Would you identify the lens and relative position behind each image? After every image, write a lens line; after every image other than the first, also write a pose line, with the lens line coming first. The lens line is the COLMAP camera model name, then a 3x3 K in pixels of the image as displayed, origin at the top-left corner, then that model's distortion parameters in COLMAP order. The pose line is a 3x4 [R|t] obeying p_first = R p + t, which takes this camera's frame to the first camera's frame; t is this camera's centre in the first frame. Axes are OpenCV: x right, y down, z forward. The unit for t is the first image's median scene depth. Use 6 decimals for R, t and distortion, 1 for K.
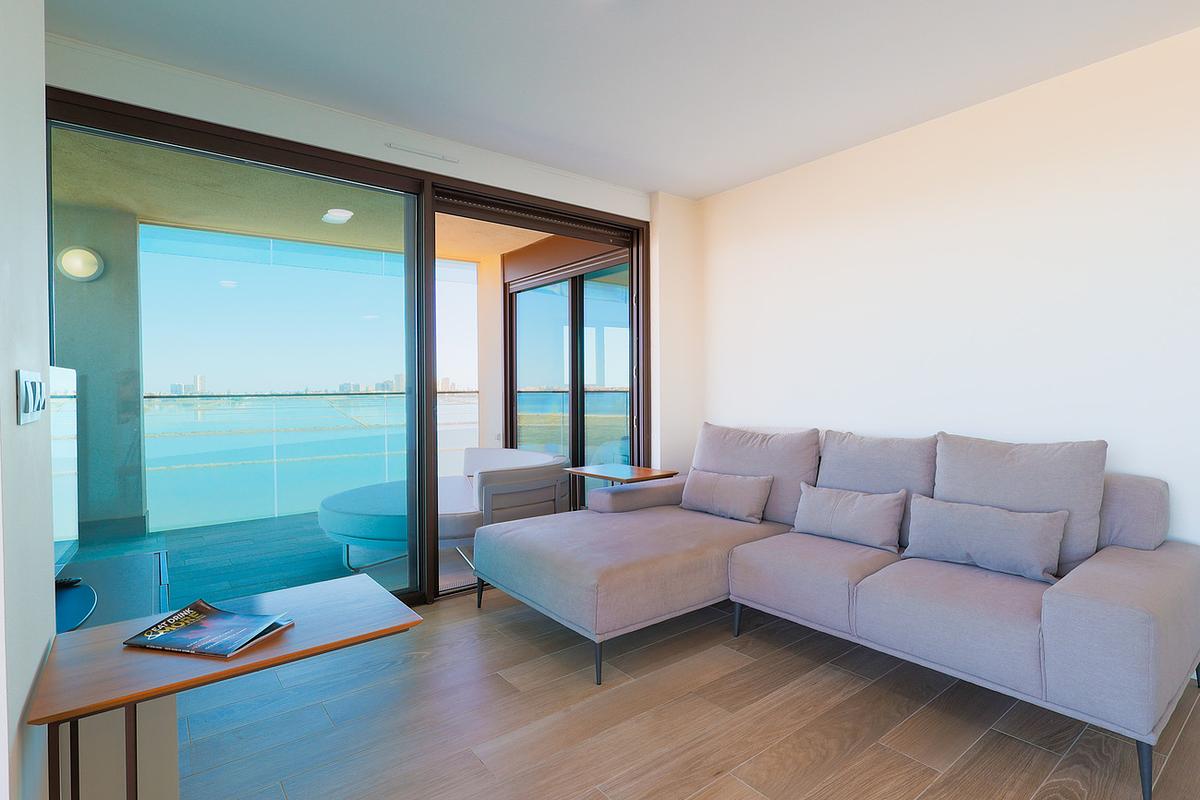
lens RADIAL K [[609.3, 0, 607.6], [0, 609.3, 396.1], [0, 0, 1]] dist [-0.006195, 0.000915]
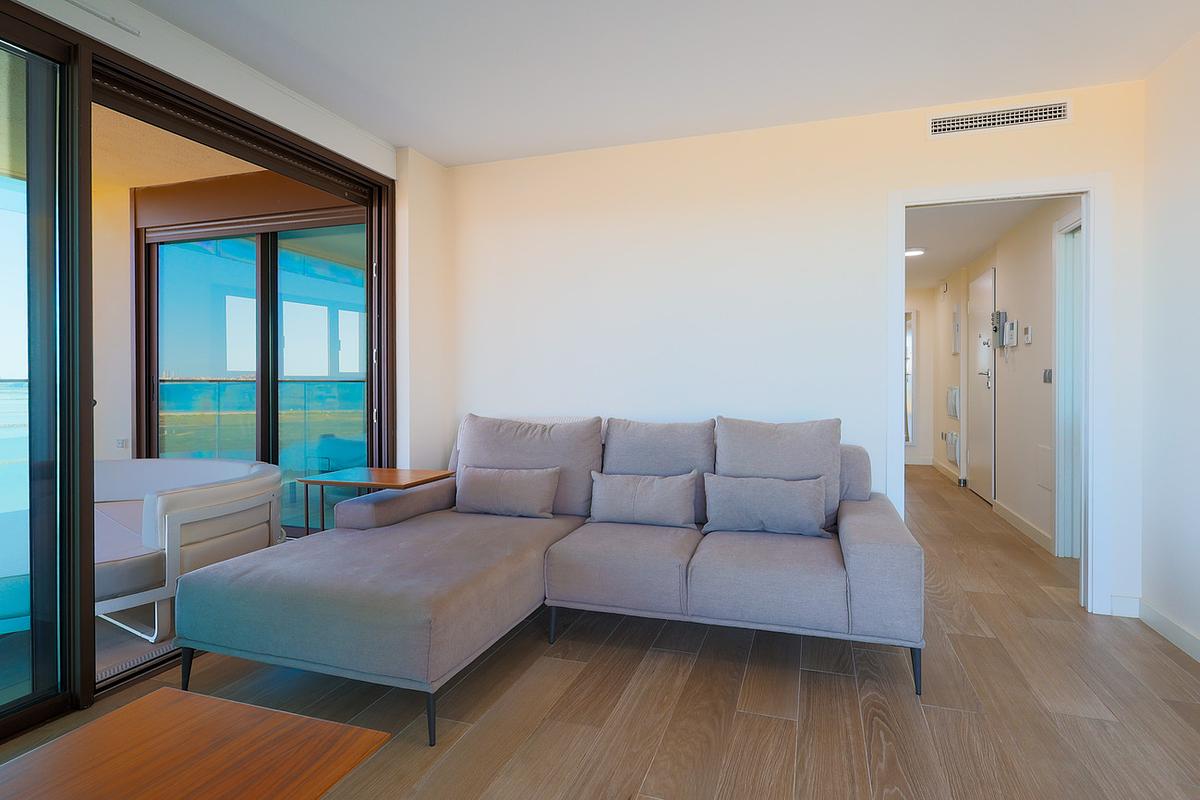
lens RADIAL K [[609.3, 0, 621.6], [0, 609.3, 383.8], [0, 0, 1]] dist [-0.006195, 0.000915]
pose [[0.817128, 0.004169, 0.576441, -0.218931], [0.001239, 0.999959, -0.008988, 0.008772], [-0.576455, 0.008058, 0.817089, 0.167764]]
